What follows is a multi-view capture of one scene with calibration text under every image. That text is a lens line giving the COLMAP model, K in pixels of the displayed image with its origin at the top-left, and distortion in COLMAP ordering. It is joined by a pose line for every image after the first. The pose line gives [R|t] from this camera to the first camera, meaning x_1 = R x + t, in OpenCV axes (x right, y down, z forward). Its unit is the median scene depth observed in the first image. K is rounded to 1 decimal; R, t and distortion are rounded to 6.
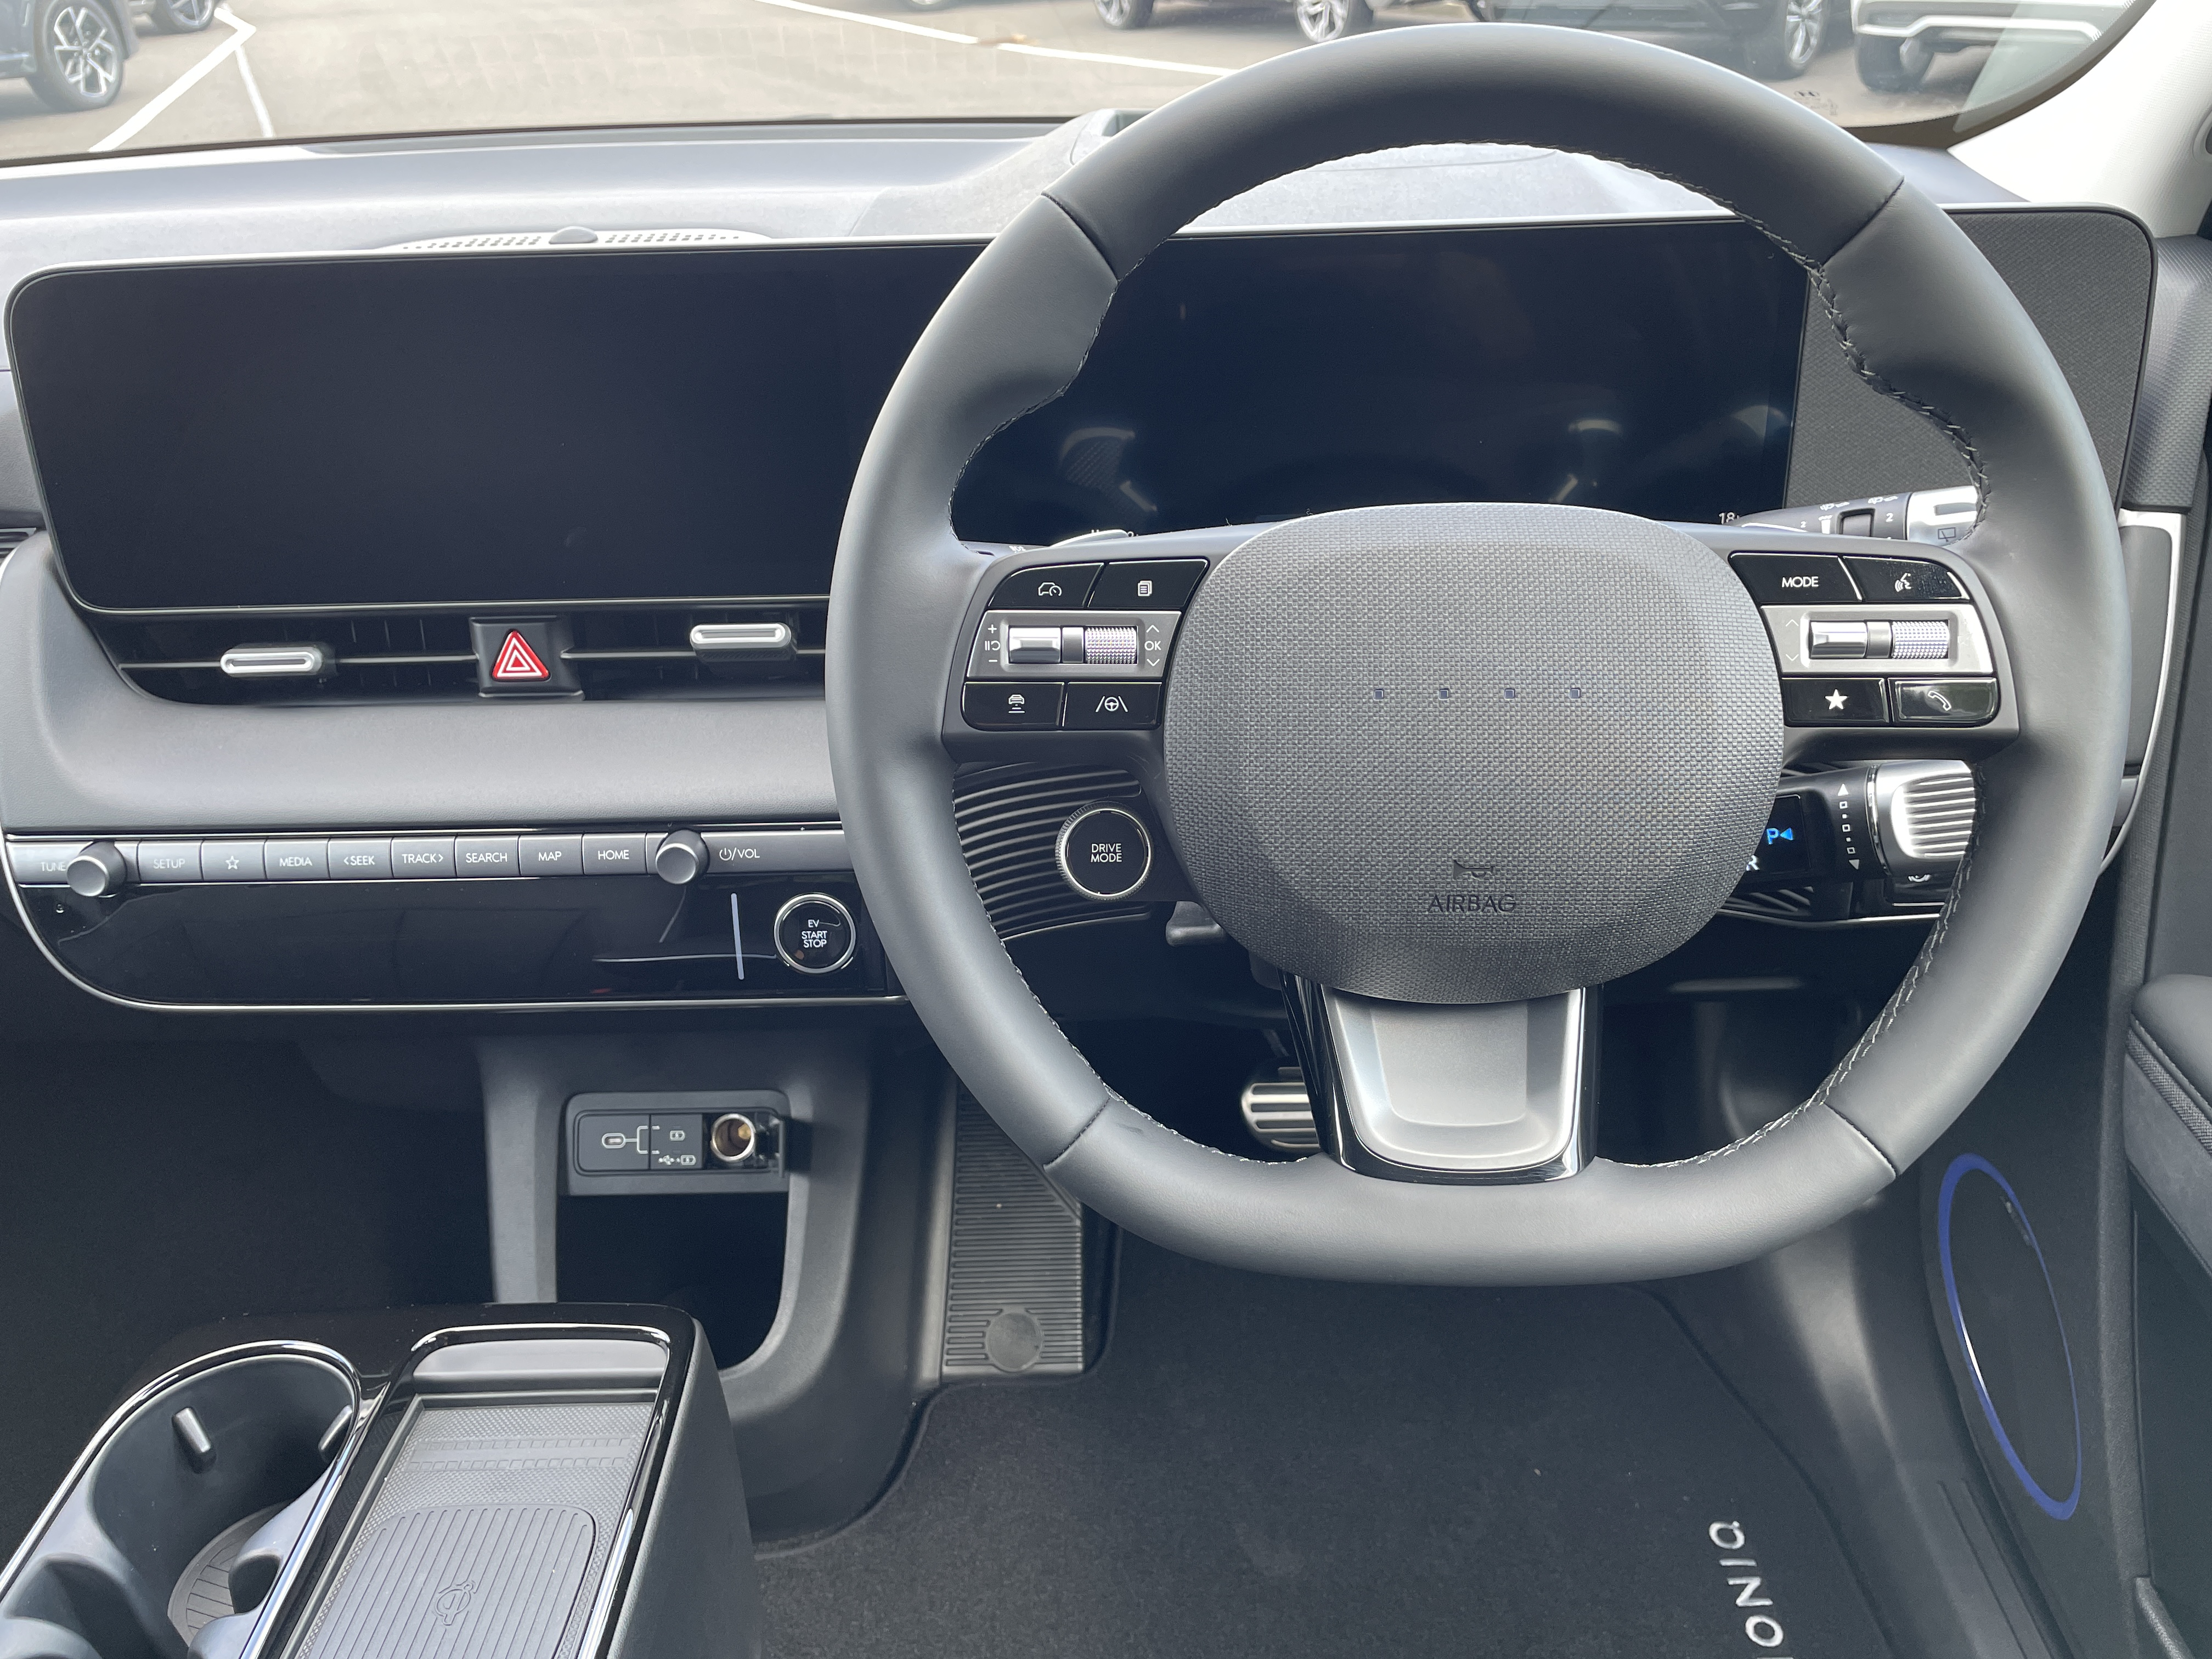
lens RADIAL K [[1655.0, 0, 1138.0], [0, 1655.0, 827.3], [0, 0, 1]] dist [0.088692, -0.119148]
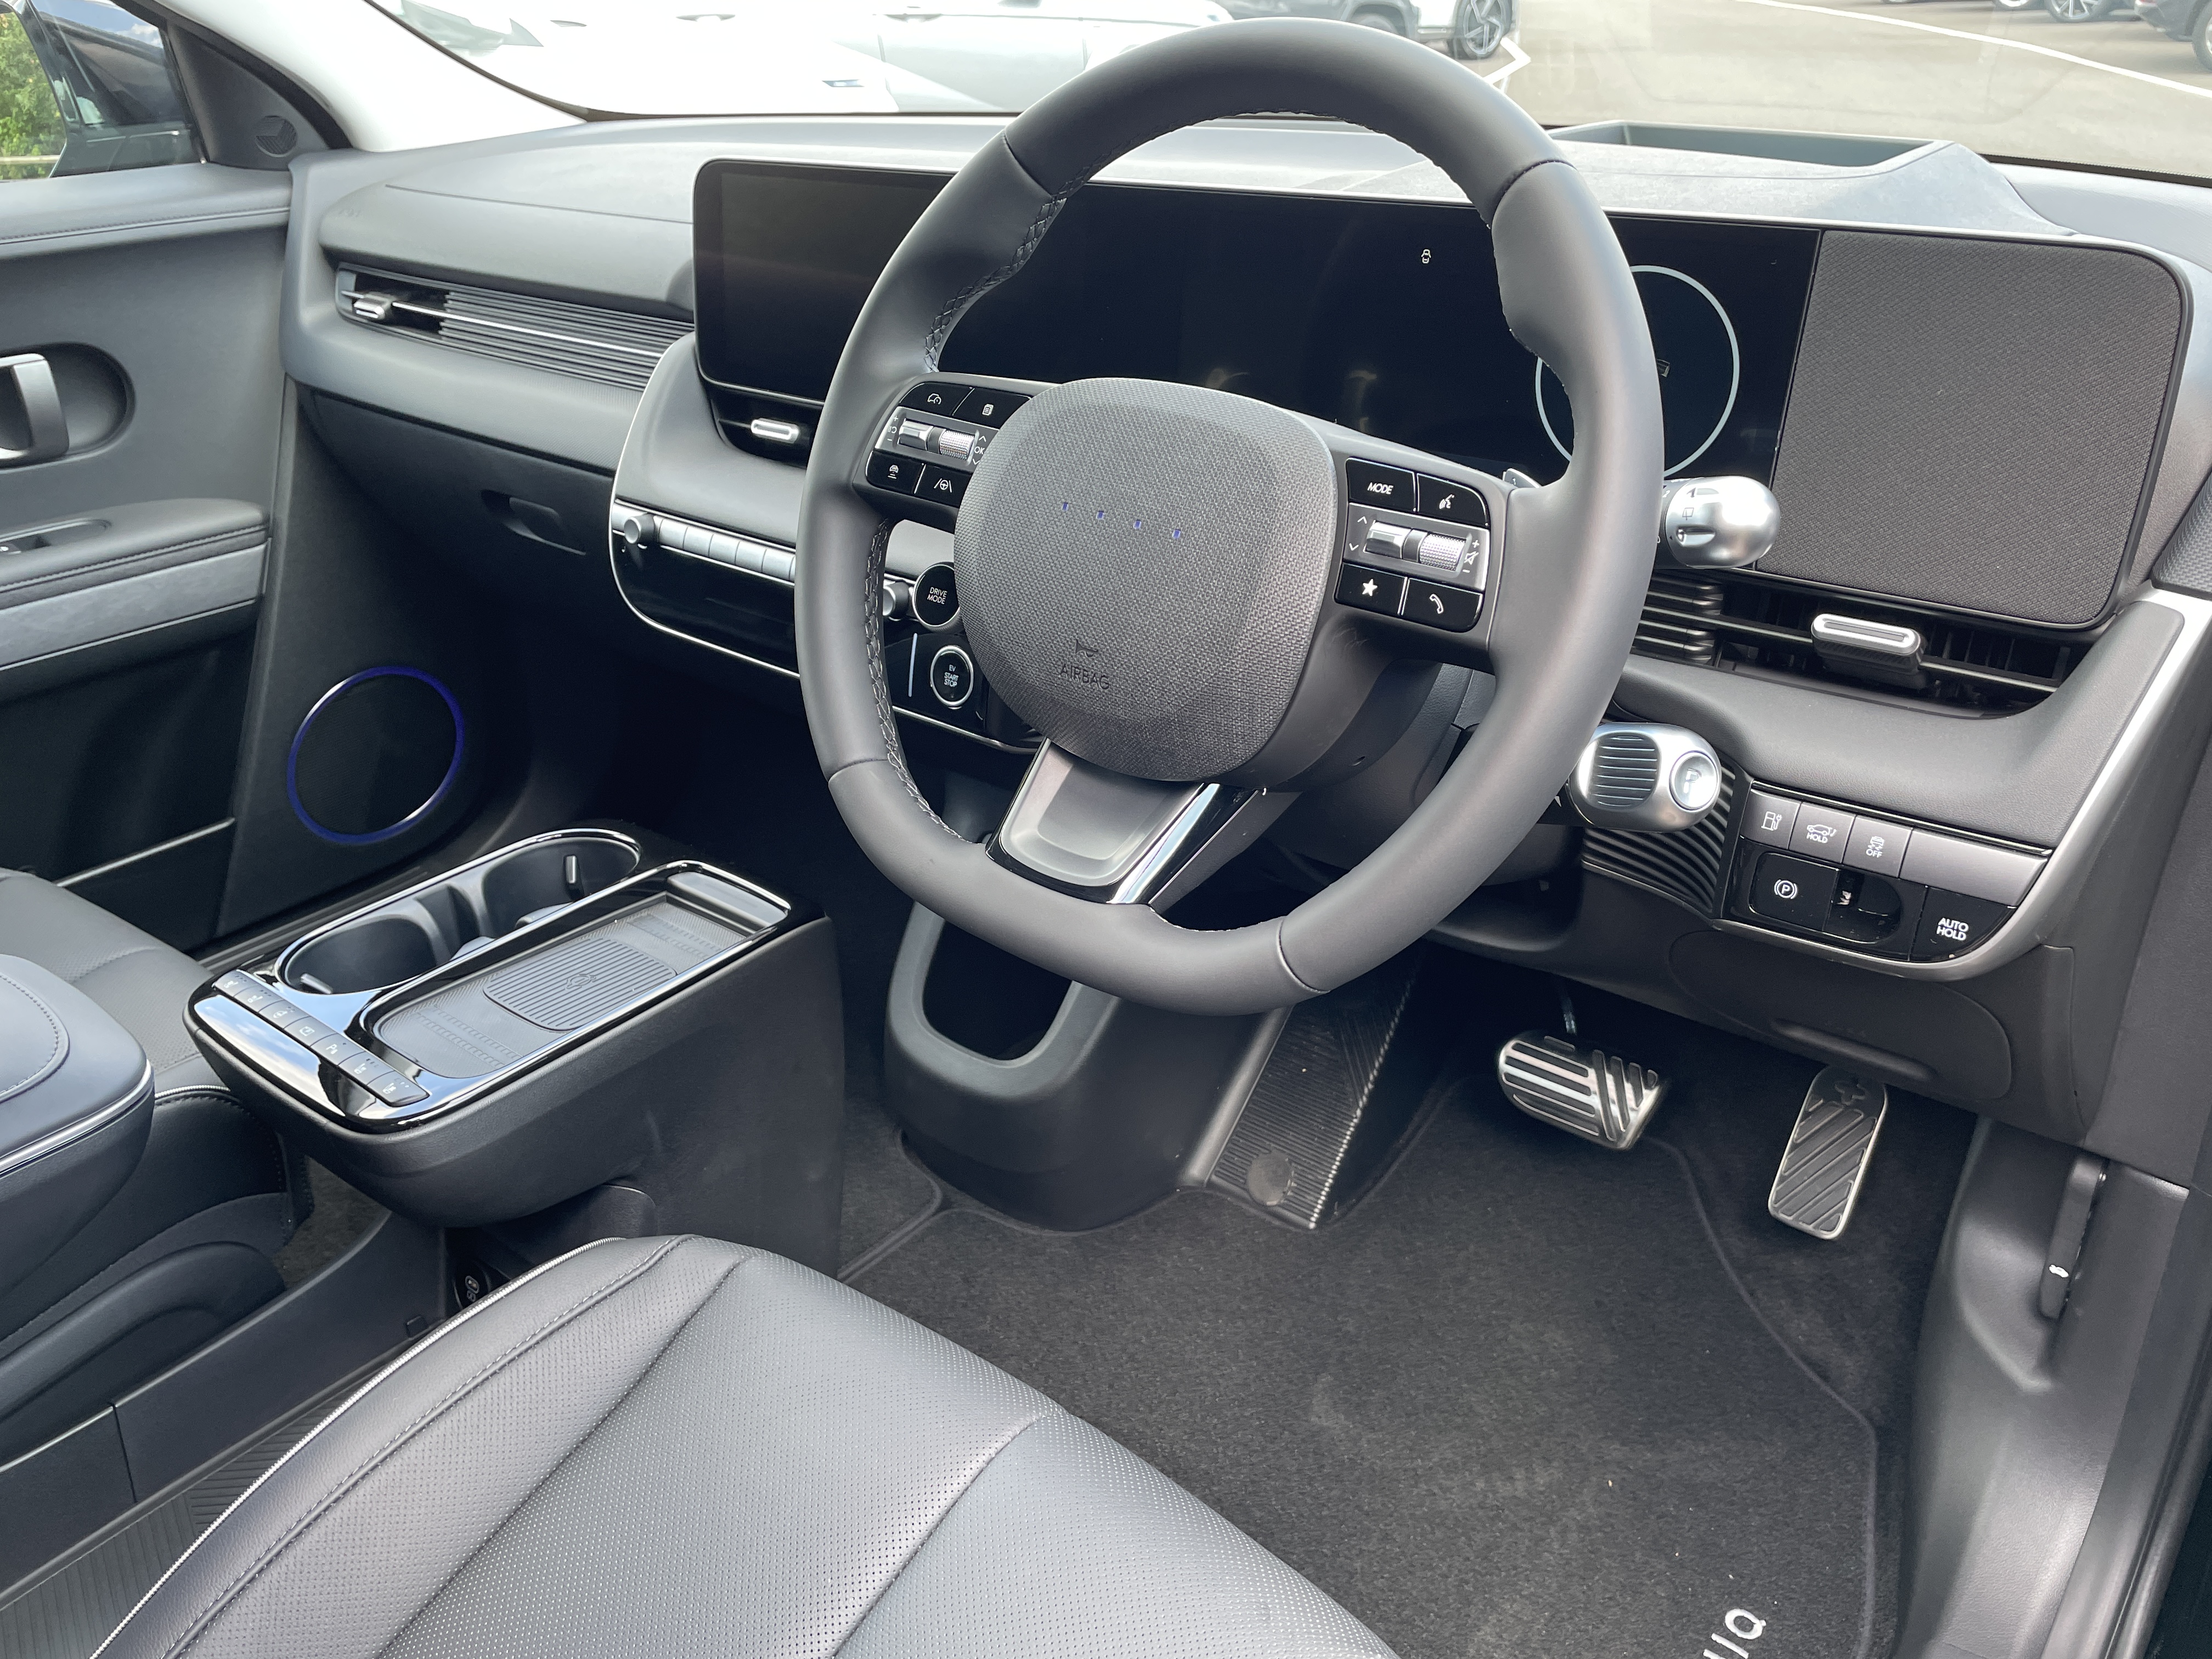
lens RADIAL K [[1655.0, 0, 1138.0], [0, 1655.0, 827.3], [0, 0, 1]] dist [0.088692, -0.119148]
pose [[0.782984, 0.290012, -0.550300, 0.824994], [-0.301374, 0.950764, 0.072255, 0.043064], [0.544160, 0.109271, 0.831835, -0.054002]]
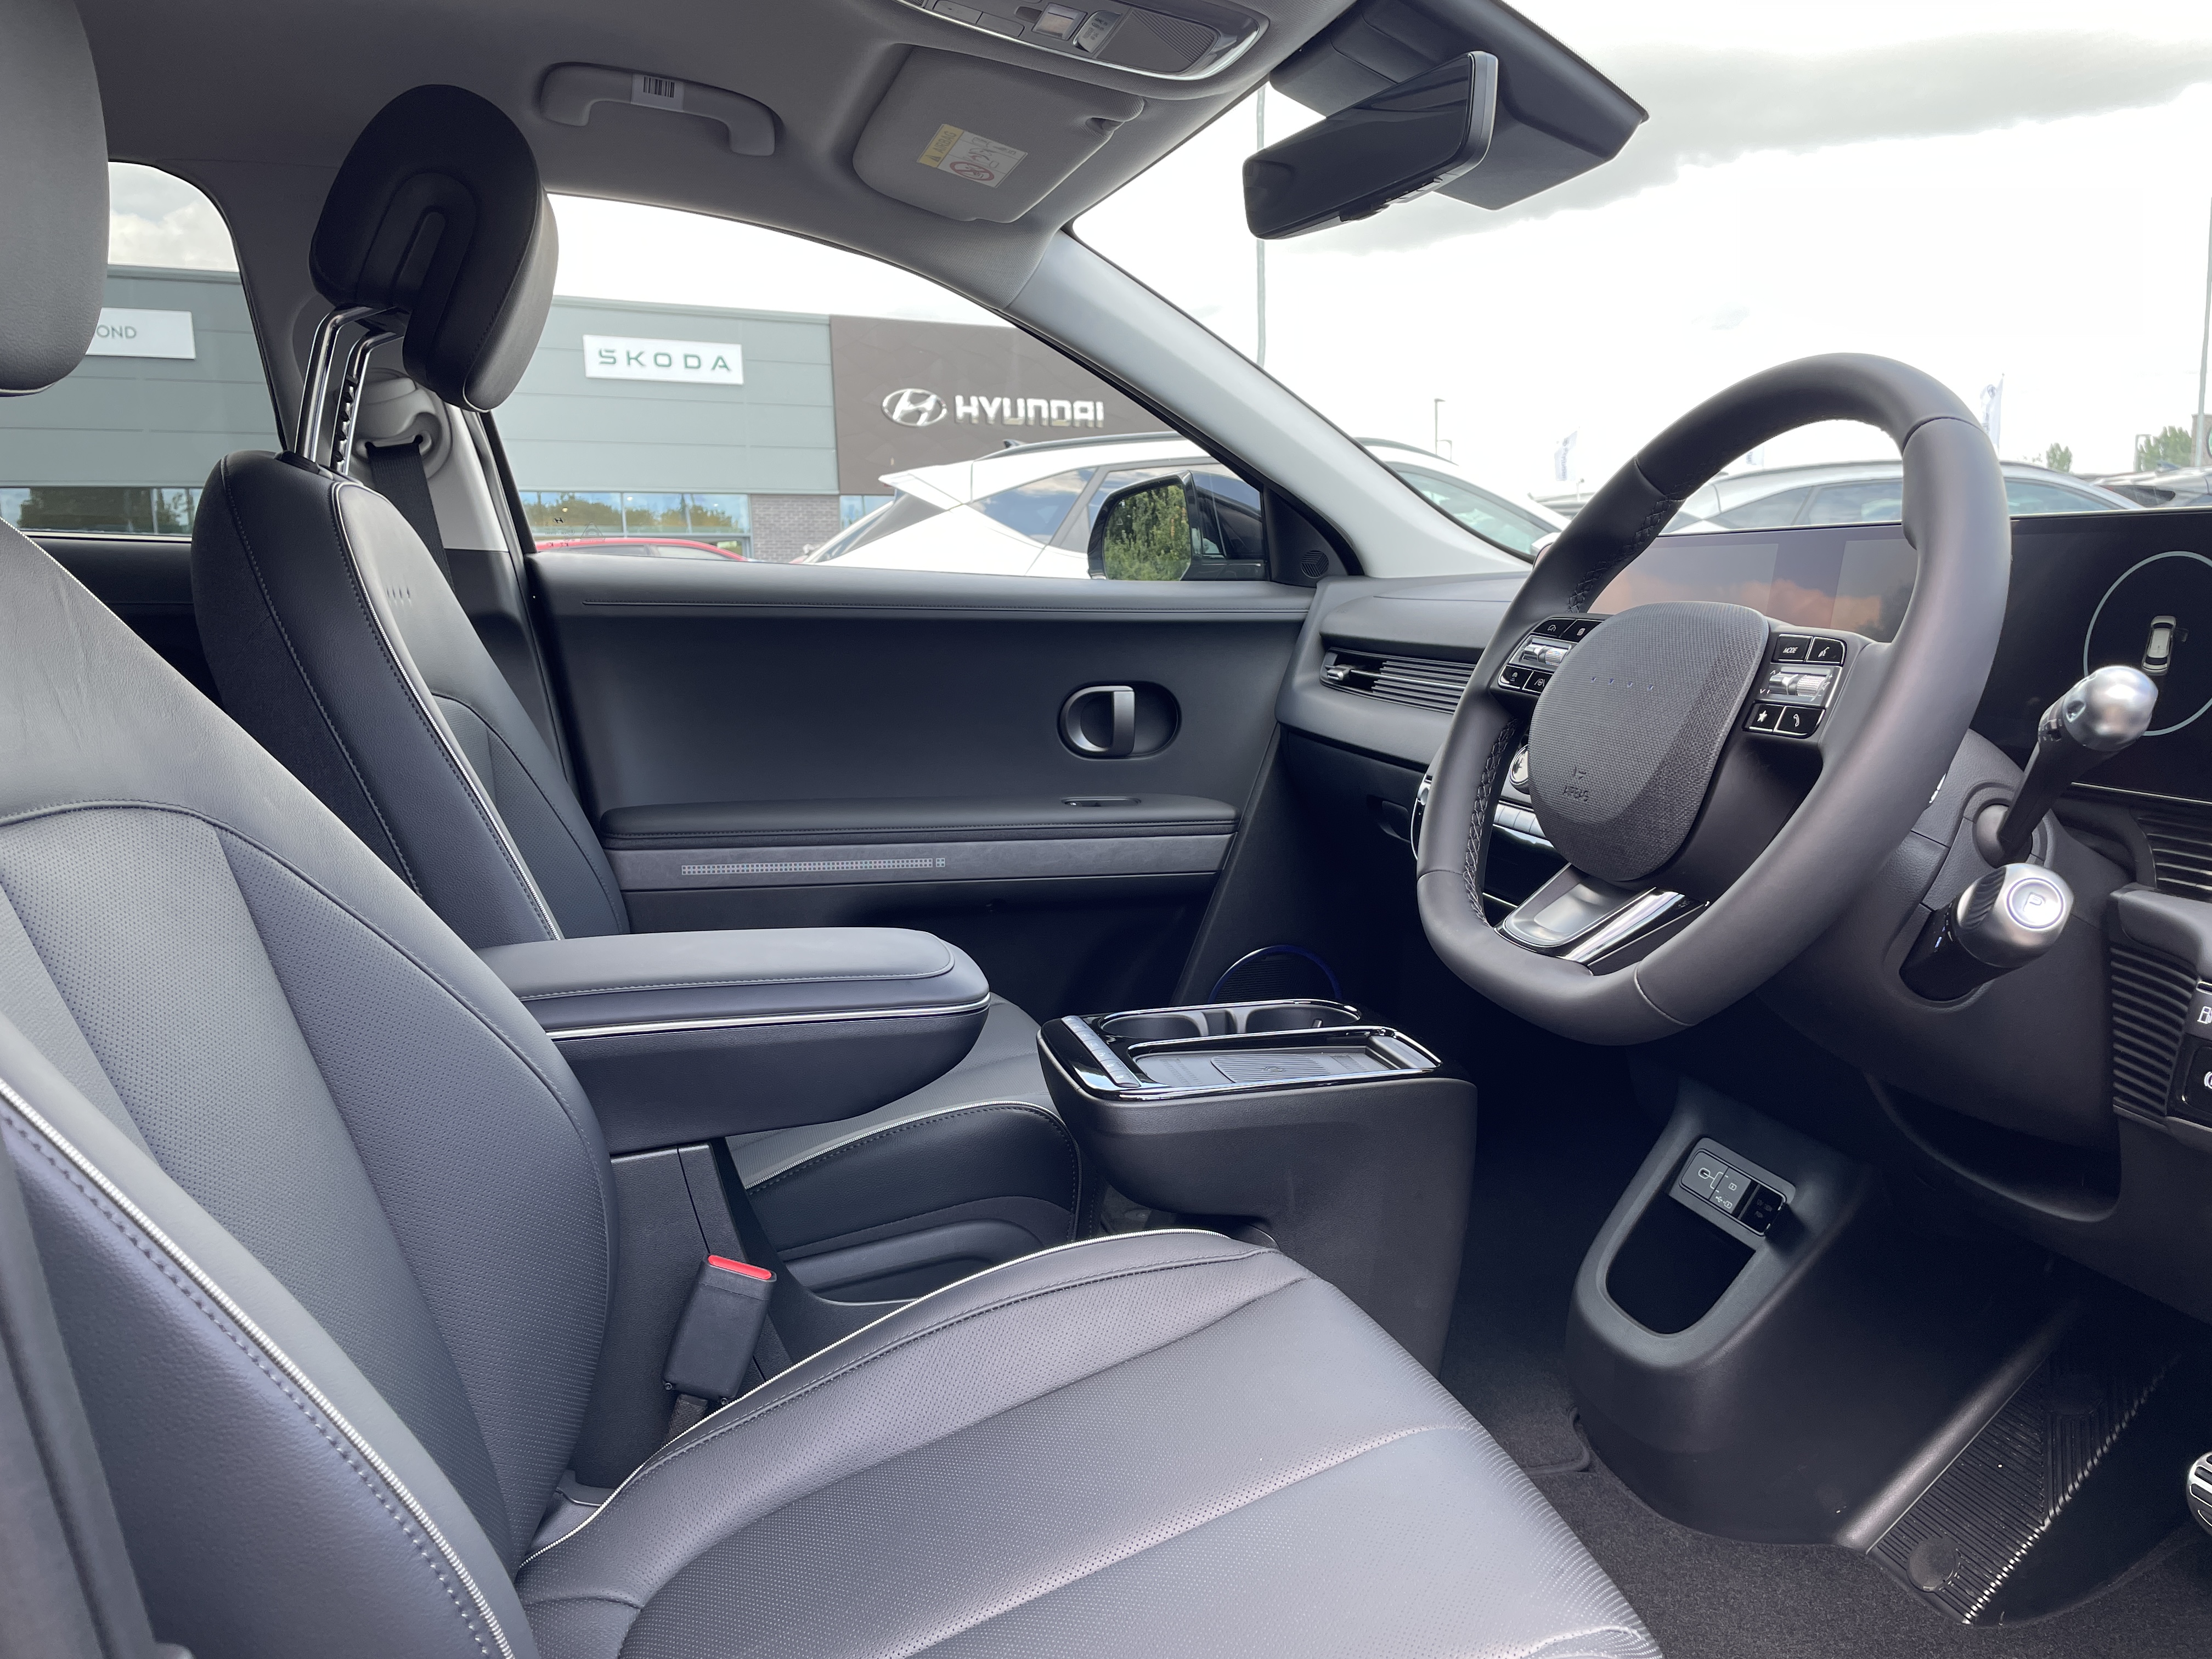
lens RADIAL K [[1664.4, 0, 1106.0], [0, 1664.4, 829.5], [0, 0, 1]] dist [0.030103, -0.072468]
pose [[0.244034, 0.167026, -0.955275, 1.471731], [-0.472247, 0.880835, 0.033370, 0.211512], [0.847013, 0.442982, 0.293831, 0.054972]]
